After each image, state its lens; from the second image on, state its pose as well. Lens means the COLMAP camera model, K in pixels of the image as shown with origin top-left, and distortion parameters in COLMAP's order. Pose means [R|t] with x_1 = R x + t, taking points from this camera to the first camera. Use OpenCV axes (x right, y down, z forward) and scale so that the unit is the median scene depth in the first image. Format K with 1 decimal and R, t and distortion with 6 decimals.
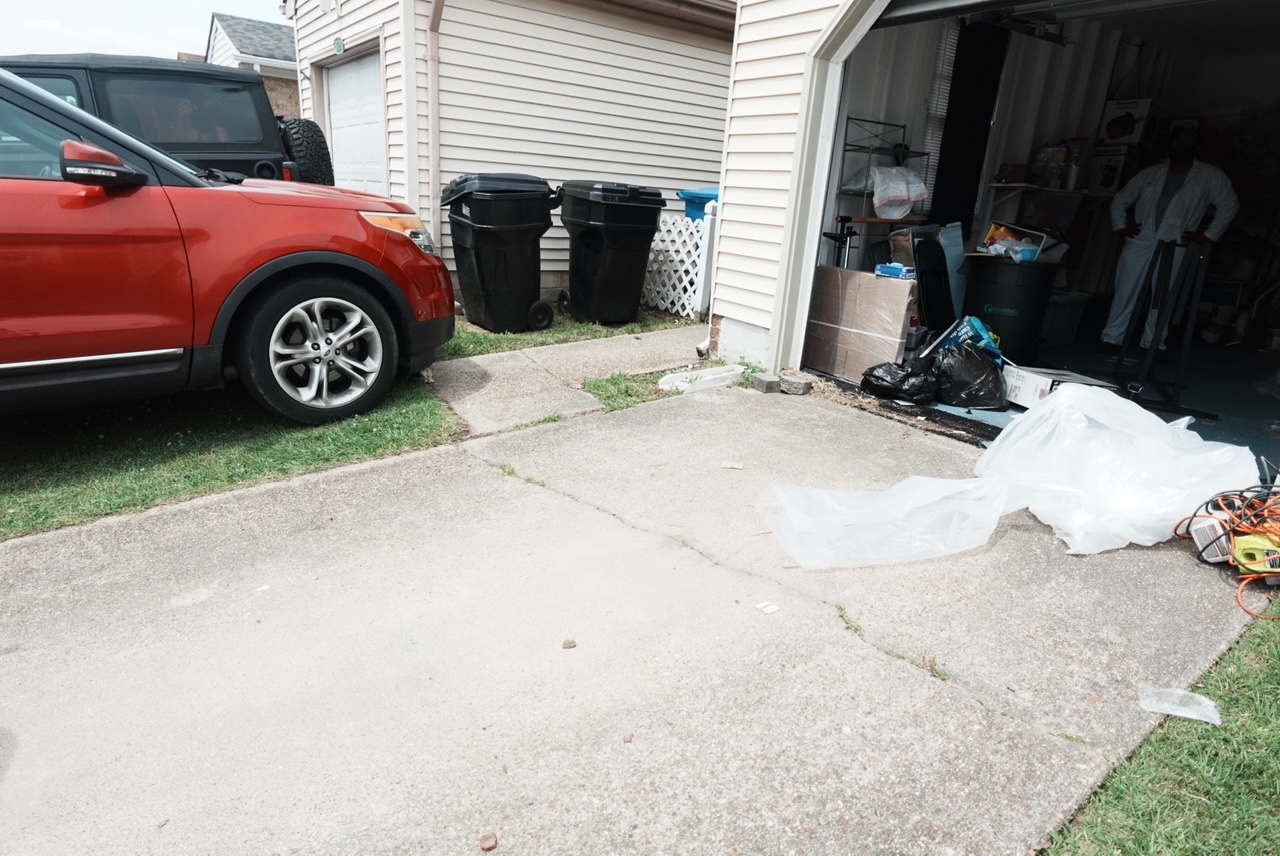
lens RADIAL K [[753.9, 0, 640.0], [0, 753.9, 428.0], [0, 0, 1]] dist [0.001818, 0.002502]
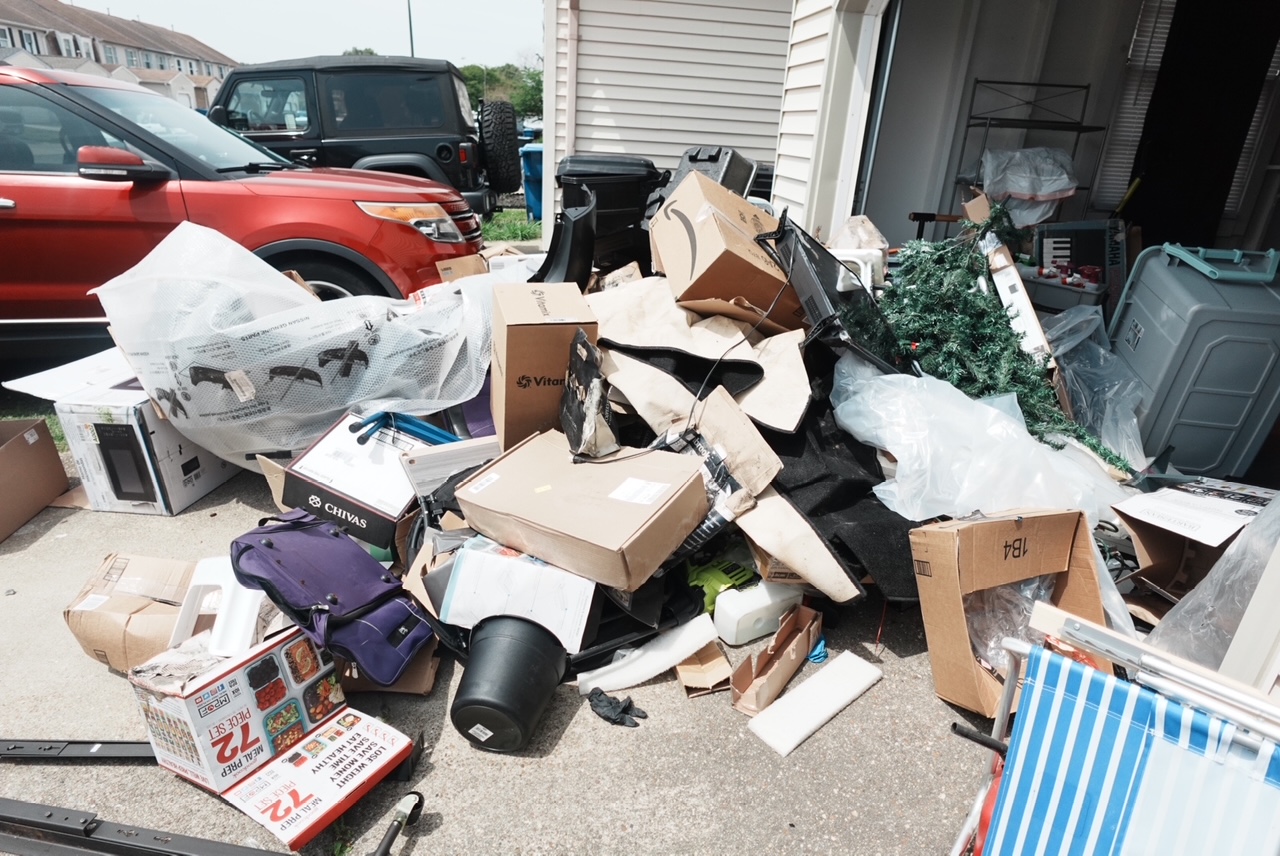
lens RADIAL K [[753.9, 0, 640.0], [0, 753.9, 428.0], [0, 0, 1]] dist [0.001818, 0.002502]
pose [[0.876006, 0.161801, -0.454351, 0.375758], [-0.141055, 0.986808, 0.079457, -0.084183], [0.461213, -0.005517, 0.887272, 0.180203]]
